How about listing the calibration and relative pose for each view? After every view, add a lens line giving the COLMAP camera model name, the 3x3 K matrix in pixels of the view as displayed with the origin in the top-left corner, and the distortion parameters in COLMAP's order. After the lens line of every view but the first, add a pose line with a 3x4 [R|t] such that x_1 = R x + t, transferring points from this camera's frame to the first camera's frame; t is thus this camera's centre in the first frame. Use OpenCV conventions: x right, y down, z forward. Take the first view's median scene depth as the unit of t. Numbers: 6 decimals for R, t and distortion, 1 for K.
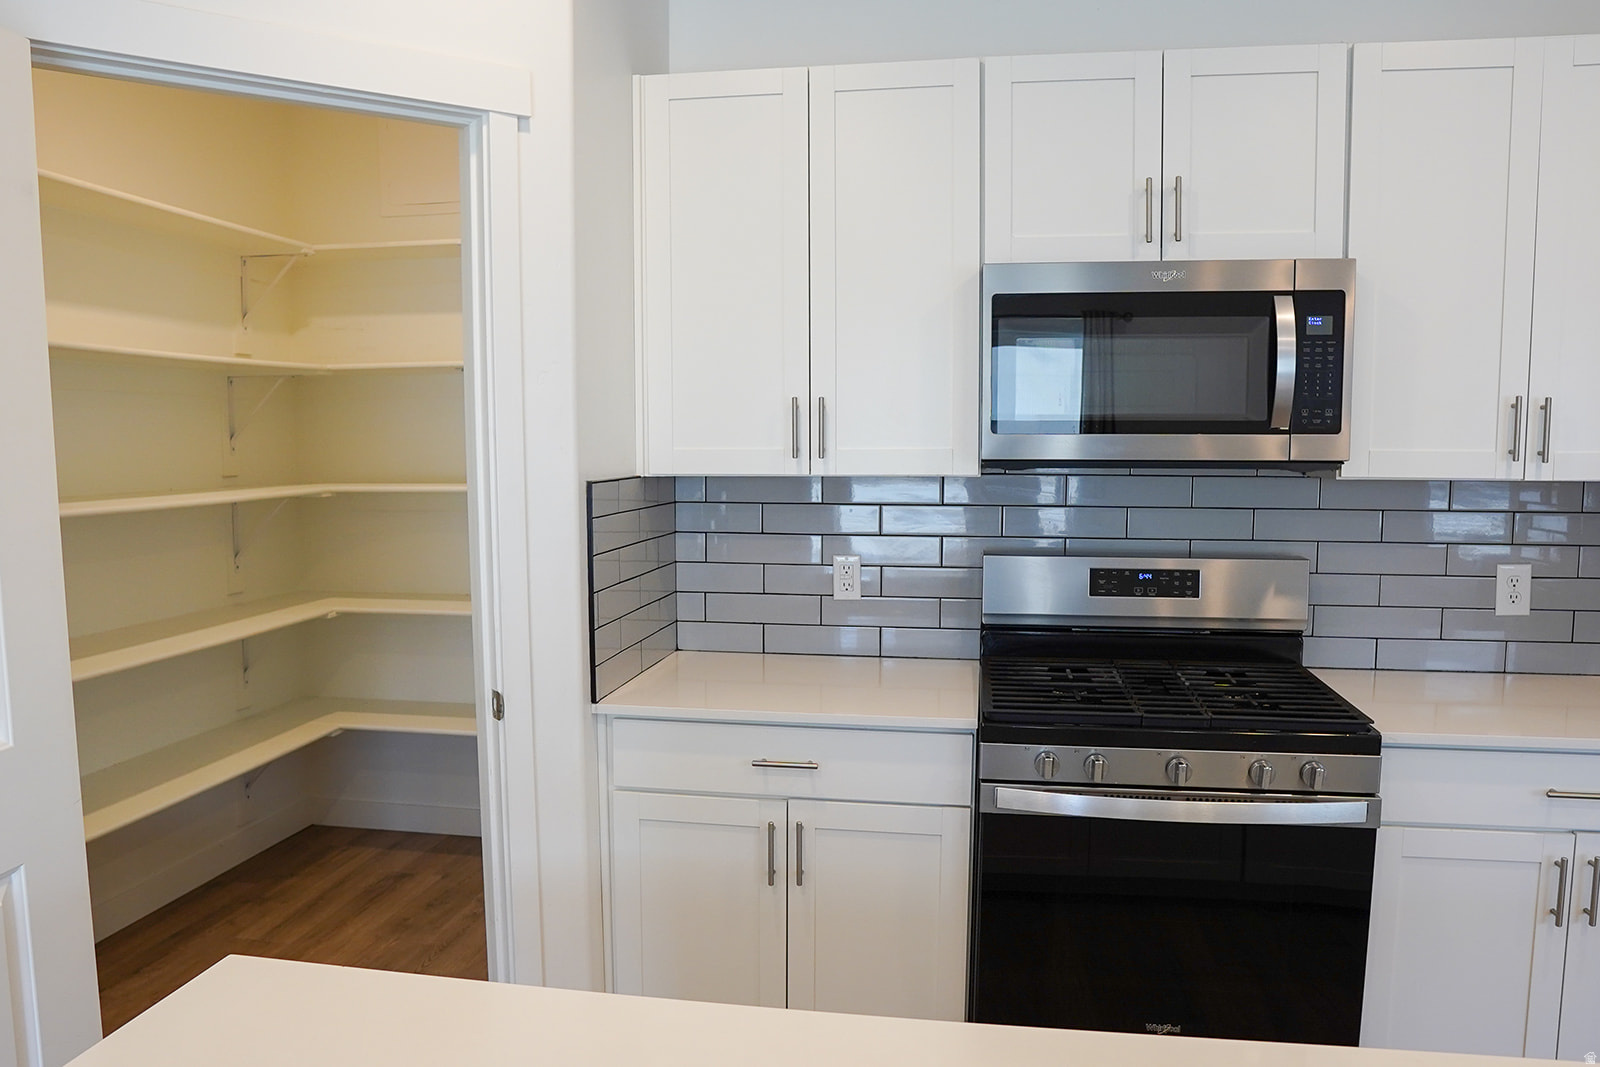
lens RADIAL K [[1130.1, 0, 793.1], [0, 1130.1, 553.6], [0, 0, 1]] dist [-0.112703, 0.074839]
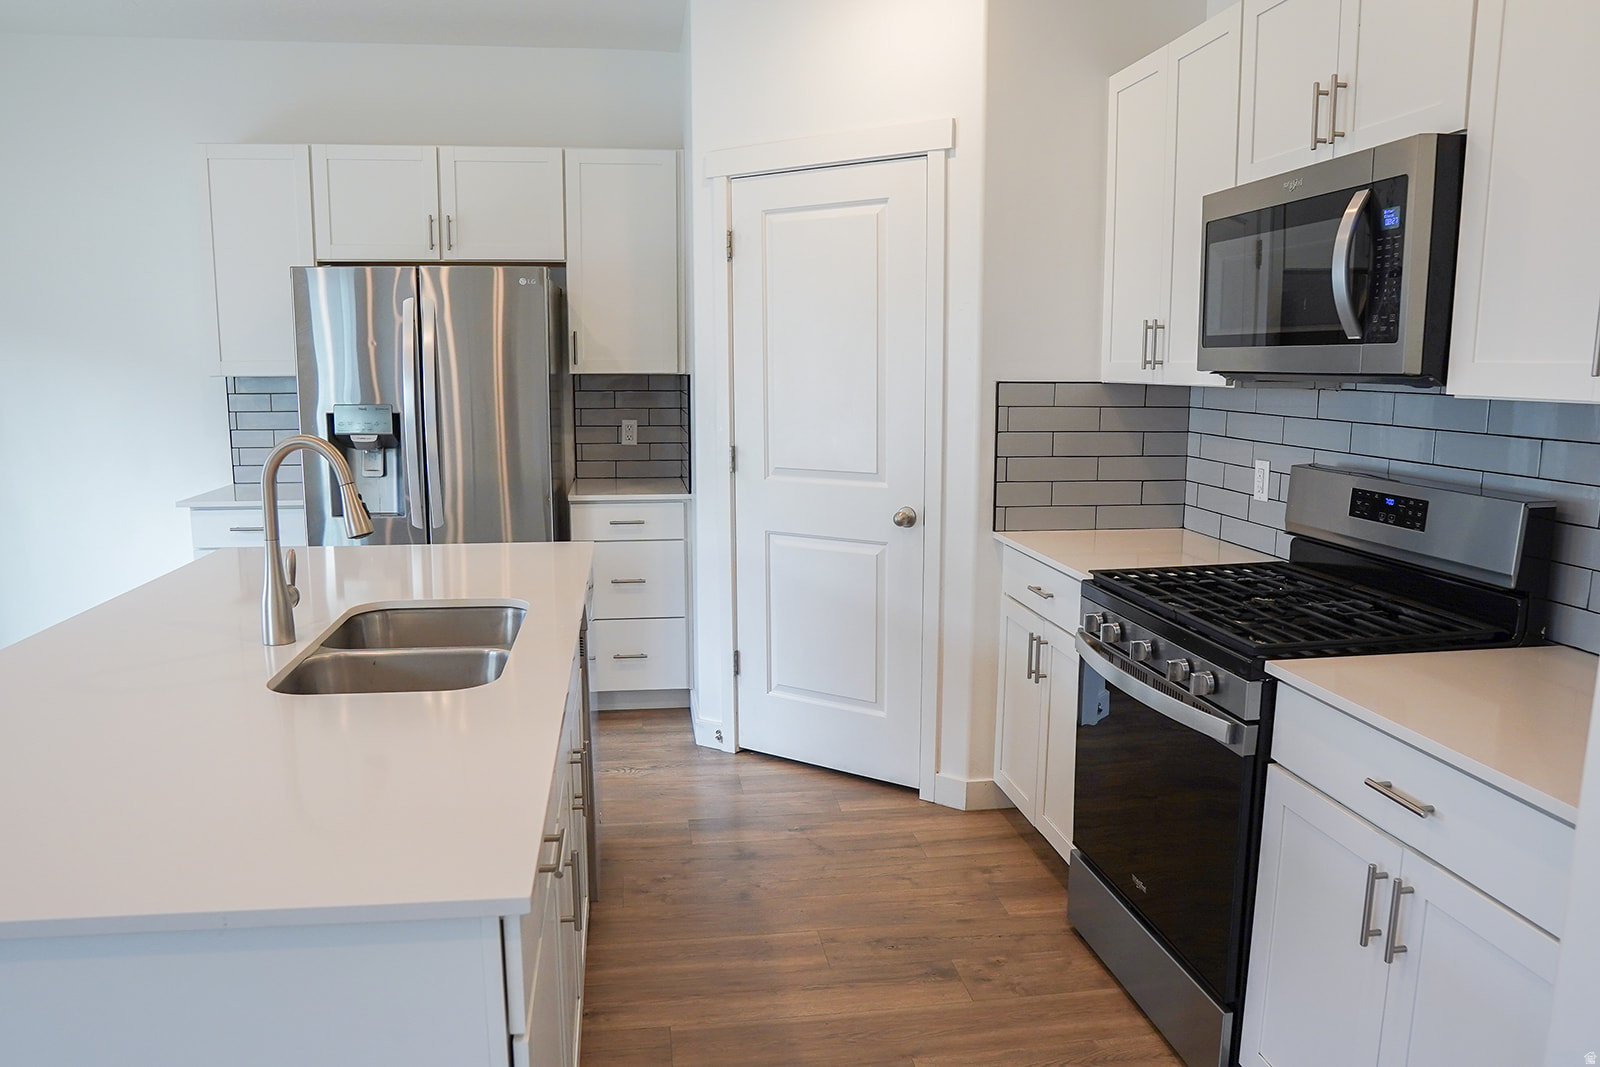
lens RADIAL K [[1130.1, 0, 793.1], [0, 1130.1, 553.6], [0, 0, 1]] dist [-0.112703, 0.074839]
pose [[0.308905, 0.160084, -0.937524, 1.037392], [-0.093186, 0.986085, 0.137672, -0.016874], [0.946517, 0.044837, 0.319524, 0.247369]]
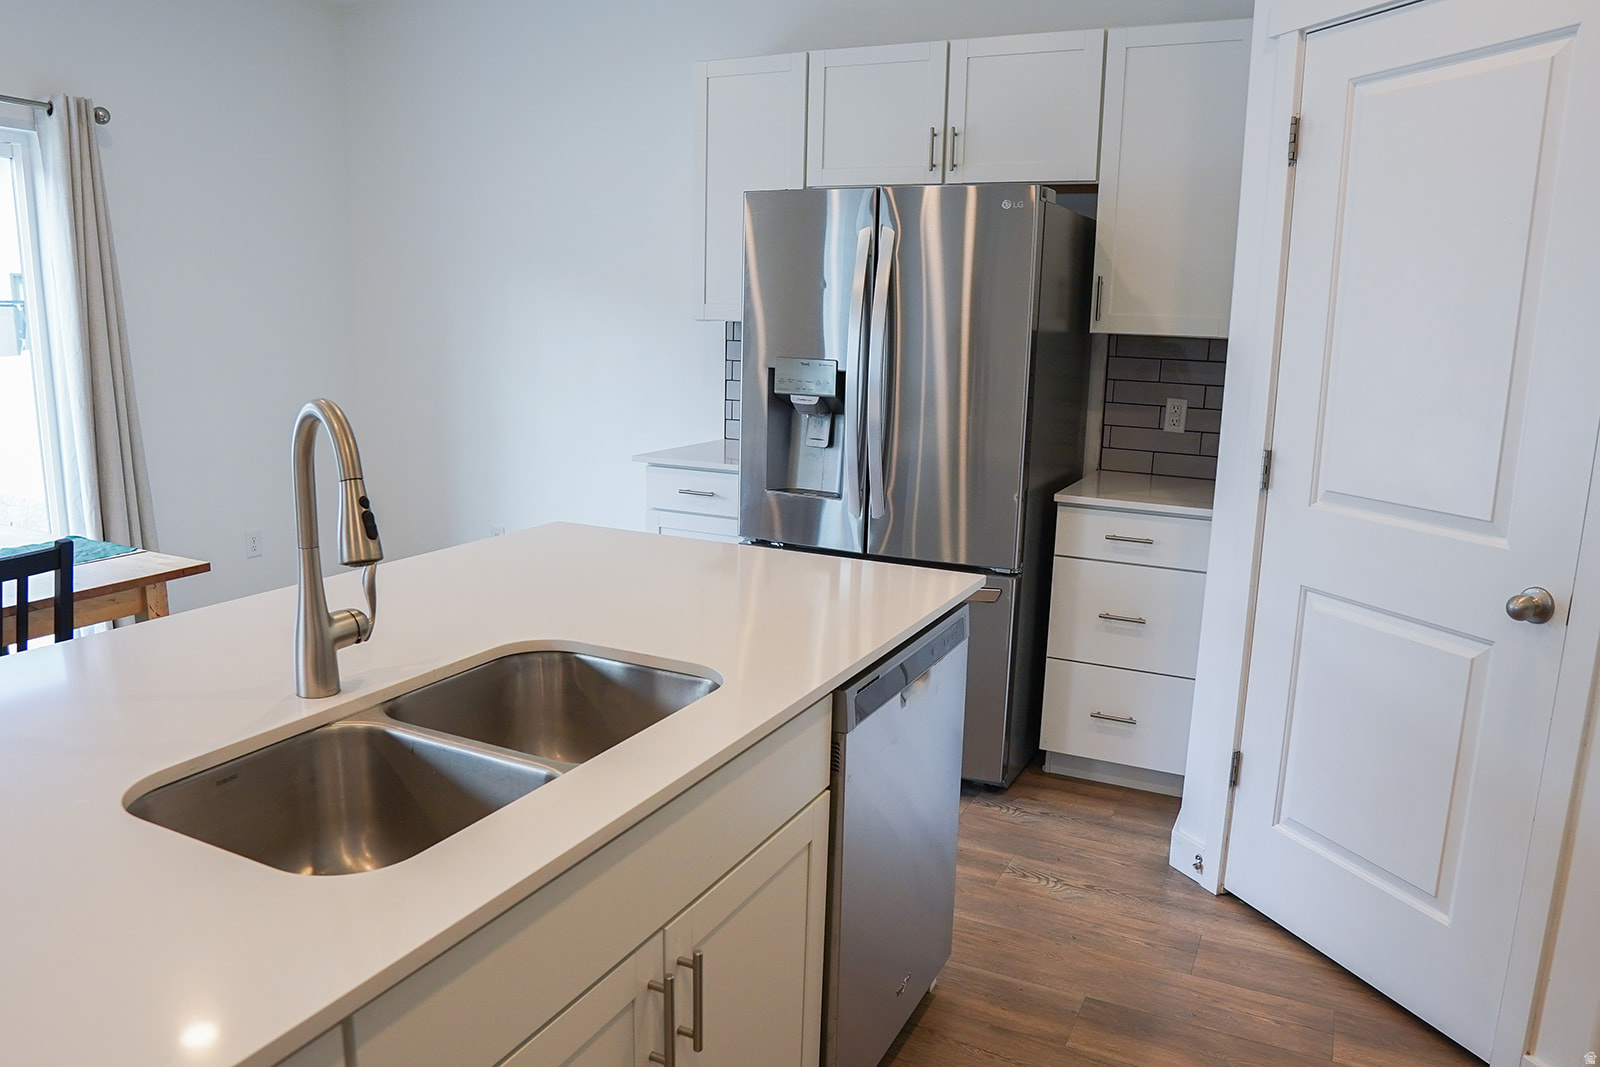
lens RADIAL K [[1130.1, 0, 793.1], [0, 1130.1, 553.6], [0, 0, 1]] dist [-0.112703, 0.074839]
pose [[-0.286829, 0.191803, -0.938584, 0.621202], [-0.114610, 0.965845, 0.232398, -0.034899], [0.951101, 0.174230, -0.255049, 0.519224]]
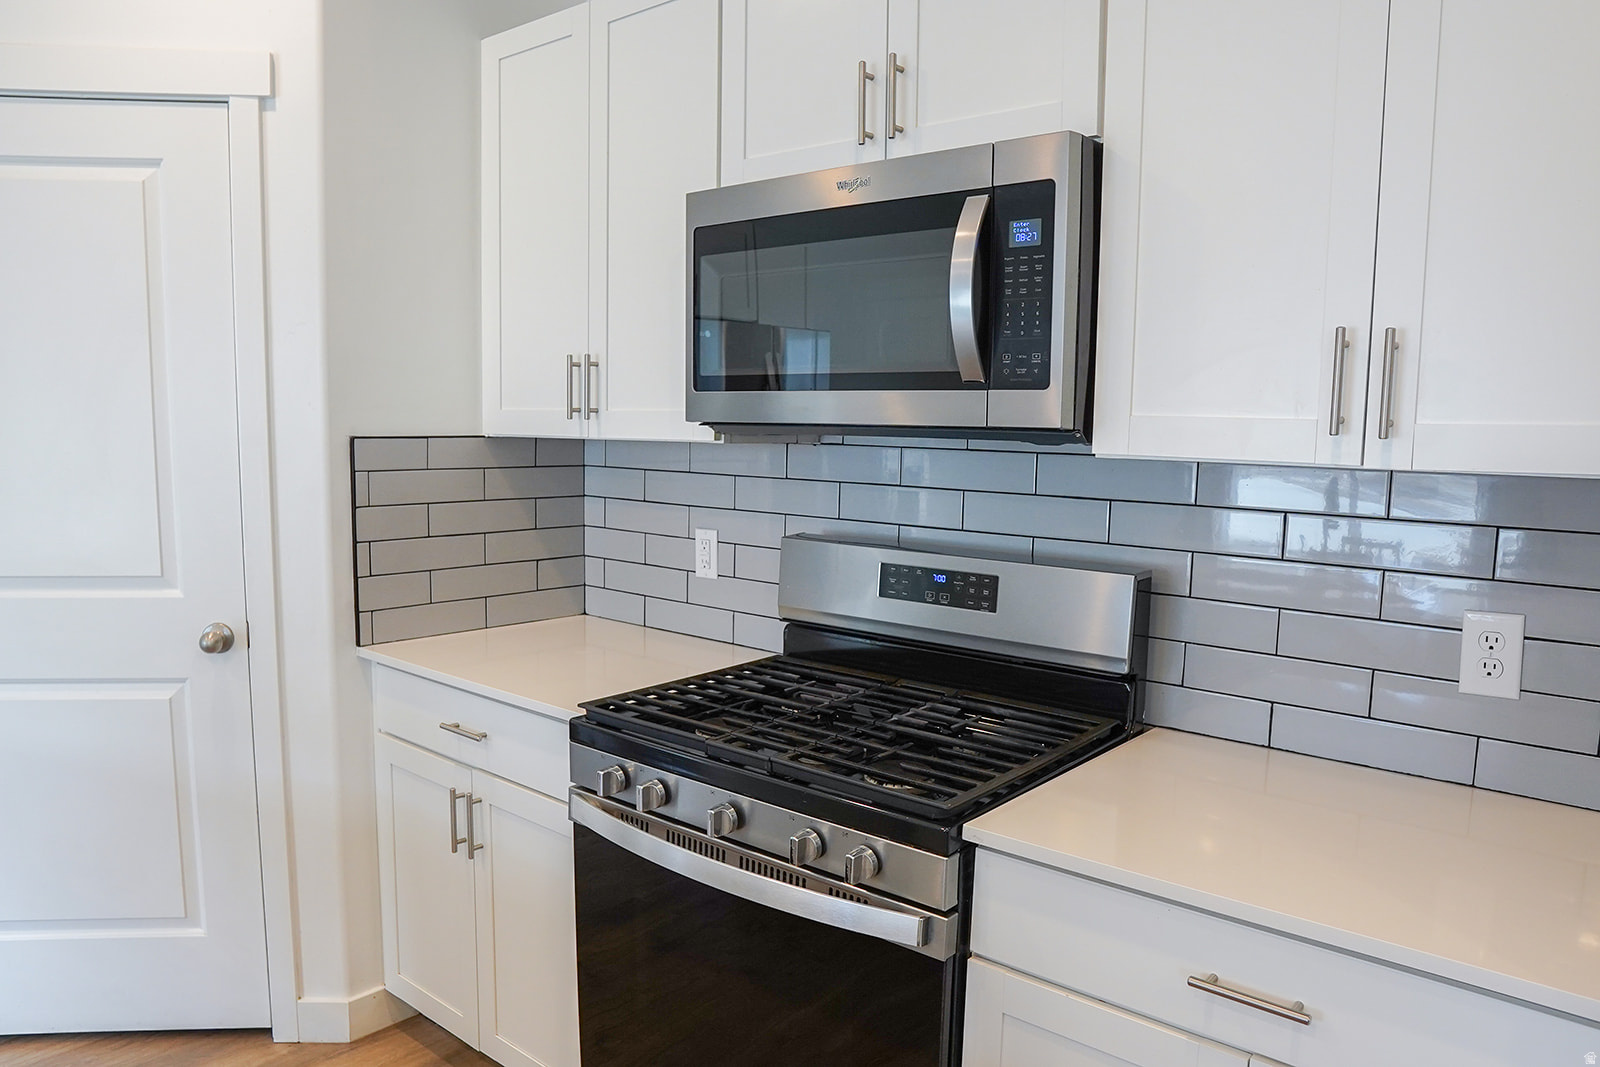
lens RADIAL K [[1130.1, 0, 793.1], [0, 1130.1, 553.6], [0, 0, 1]] dist [-0.112703, 0.074839]
pose [[0.858141, 0.077174, -0.507581, 0.632909], [-0.069038, 0.997004, 0.034869, -0.017218], [0.508751, 0.005120, 0.860898, 0.278929]]
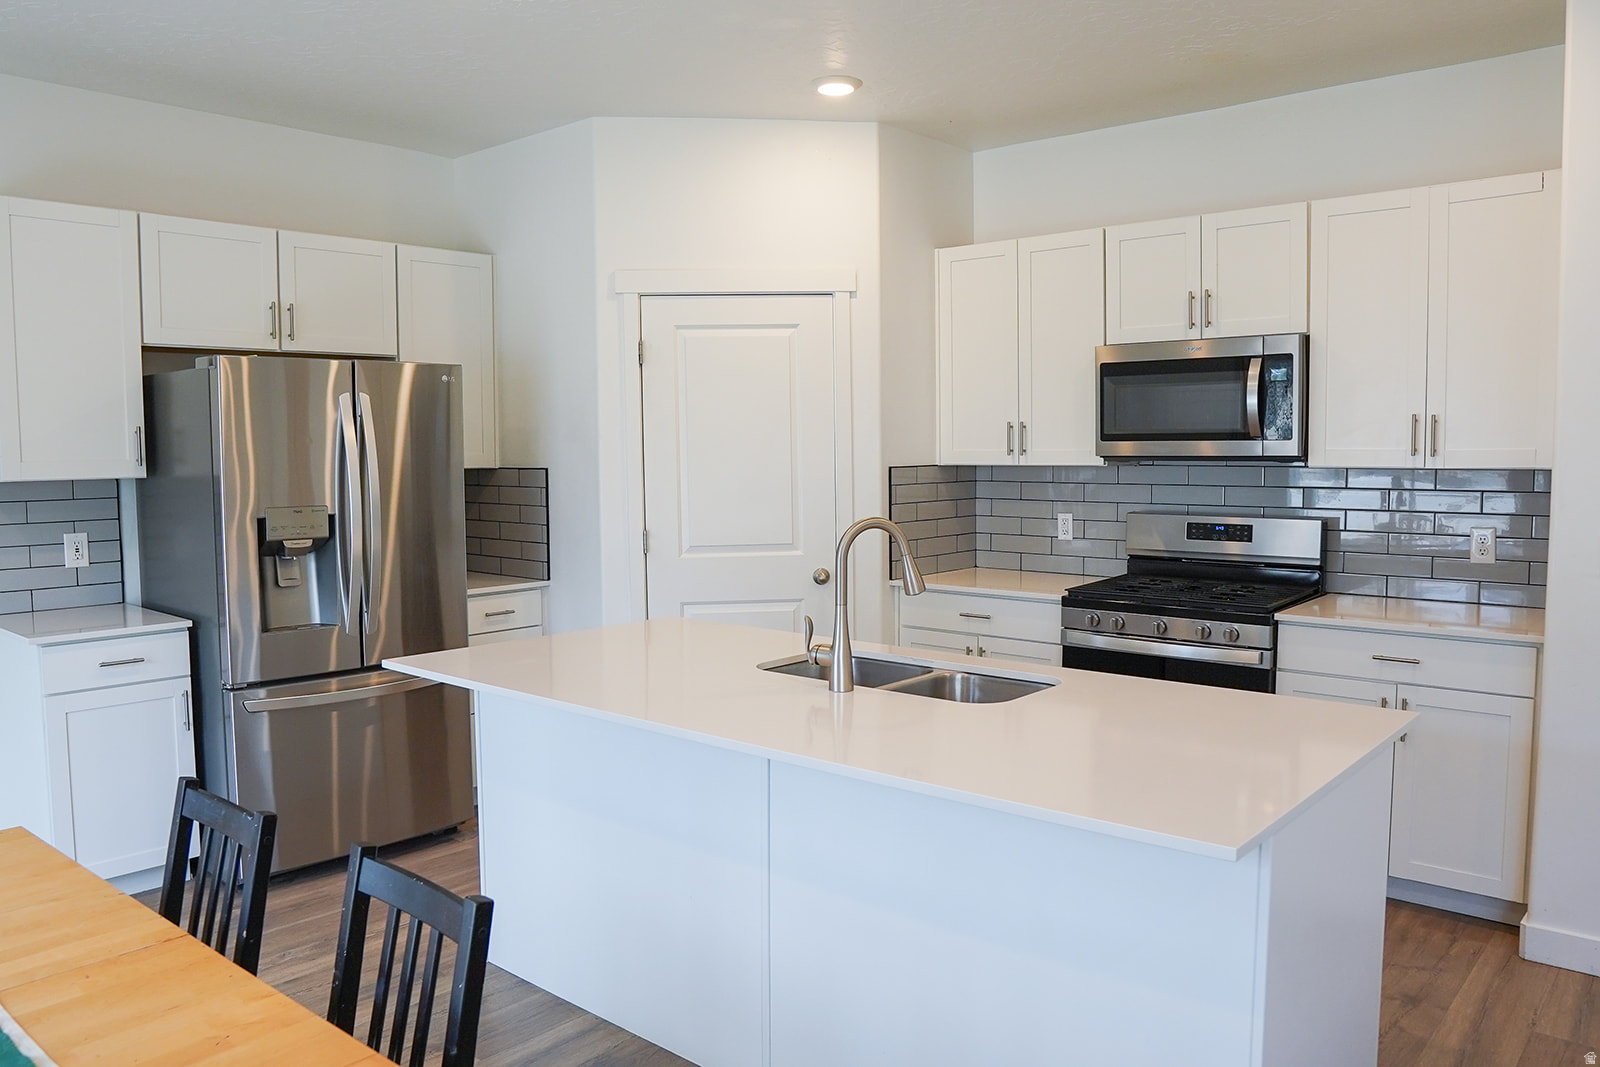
lens RADIAL K [[1178.2, 0, 781.4], [0, 1178.2, 535.1], [0, 0, 1]] dist [-0.115391, 0.084226]
pose [[0.848597, 0.033730, -0.527964, 0.671551], [-0.041499, 0.999134, -0.002871, 0.062396], [0.527410, 0.024346, 0.849262, -0.763892]]
